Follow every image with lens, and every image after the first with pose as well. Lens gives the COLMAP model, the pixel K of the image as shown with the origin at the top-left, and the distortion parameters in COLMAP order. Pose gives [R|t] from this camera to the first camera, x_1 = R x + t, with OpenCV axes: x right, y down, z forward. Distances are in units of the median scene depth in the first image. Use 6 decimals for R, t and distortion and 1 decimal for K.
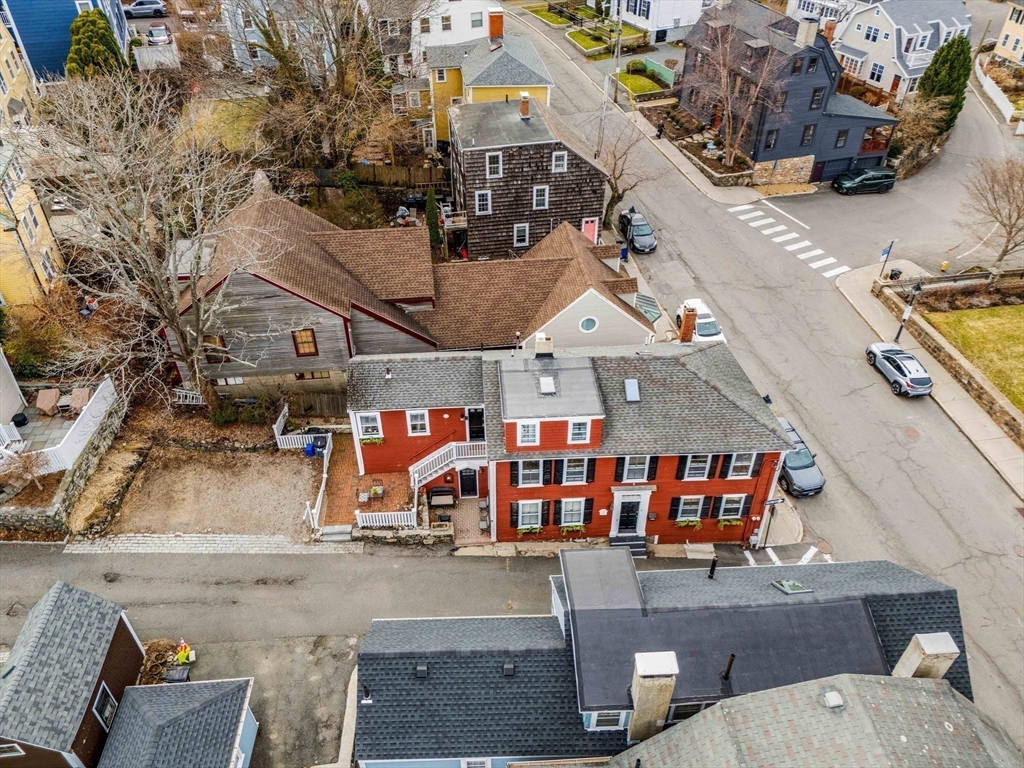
lens RADIAL K [[753.7, 0, 512.0], [0, 753.7, 384.0], [0, 0, 1]] dist [0.111157, -0.110806]
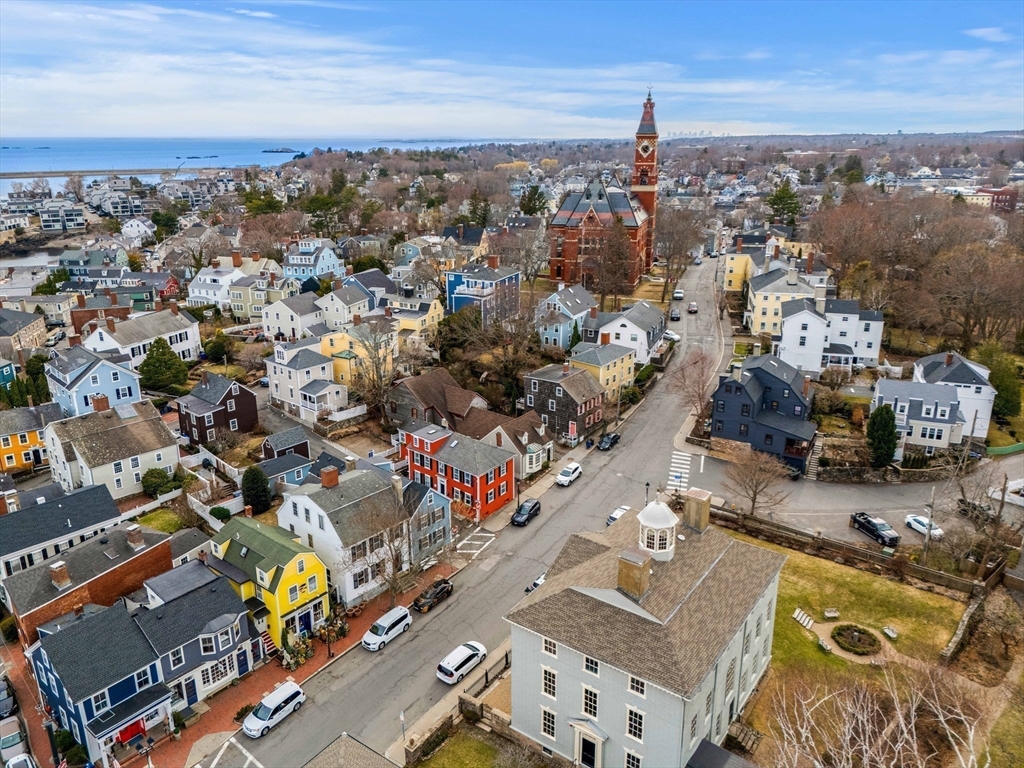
lens RADIAL K [[753.7, 0, 512.0], [0, 753.7, 384.0], [0, 0, 1]] dist [0.111157, -0.110806]
pose [[0.712075, 0.225584, -0.664877, 1.437926], [-0.442369, 0.879522, -0.175361, 0.141588], [0.545215, 0.418991, 0.726077, -0.708654]]
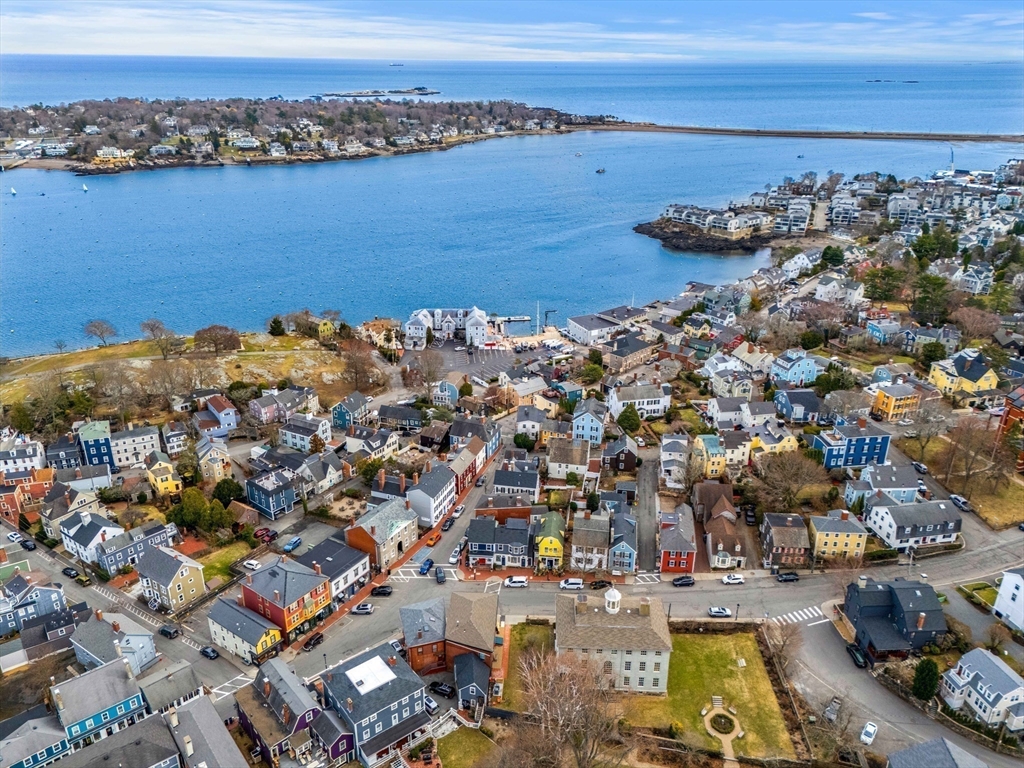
lens RADIAL K [[753.7, 0, 512.0], [0, 753.7, 384.0], [0, 0, 1]] dist [0.111157, -0.110806]
pose [[-0.190708, 0.395186, -0.898587, 3.317501], [-0.623399, 0.658351, 0.421839, -1.591436], [0.758290, 0.640626, 0.120806, -0.797243]]
